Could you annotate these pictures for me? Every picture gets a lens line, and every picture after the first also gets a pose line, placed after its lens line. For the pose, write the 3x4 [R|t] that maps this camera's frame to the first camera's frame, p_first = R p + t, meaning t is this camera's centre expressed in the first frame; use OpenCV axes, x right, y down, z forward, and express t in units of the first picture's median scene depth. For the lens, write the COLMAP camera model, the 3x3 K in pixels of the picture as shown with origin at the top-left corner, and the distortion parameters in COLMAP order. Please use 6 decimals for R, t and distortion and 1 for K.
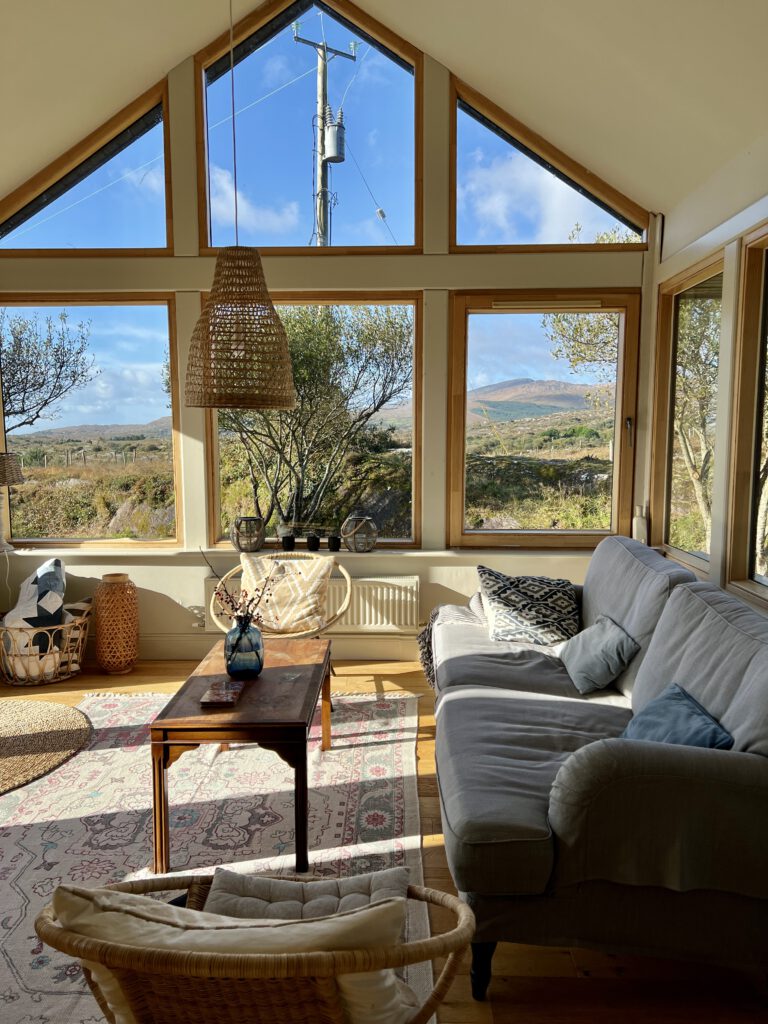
lens RADIAL K [[758.9, 0, 381.3], [0, 758.9, 509.1], [0, 0, 1]] dist [0.031584, 0.002287]
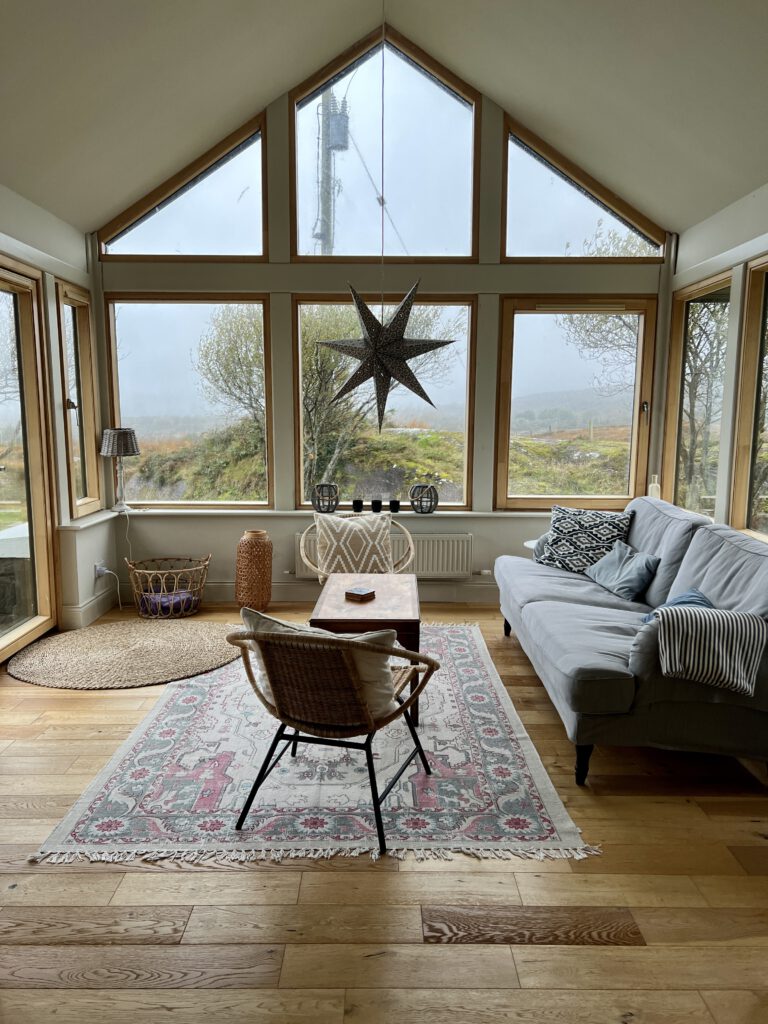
lens RADIAL K [[758.9, 0, 387.1], [0, 758.9, 521.6], [0, 0, 1]] dist [0.031584, 0.002287]
pose [[0.999076, -0.001411, 0.042949, -0.146391], [-0.000432, 0.999081, 0.042851, 0.021323], [-0.042970, -0.042830, 0.998158, -0.216659]]
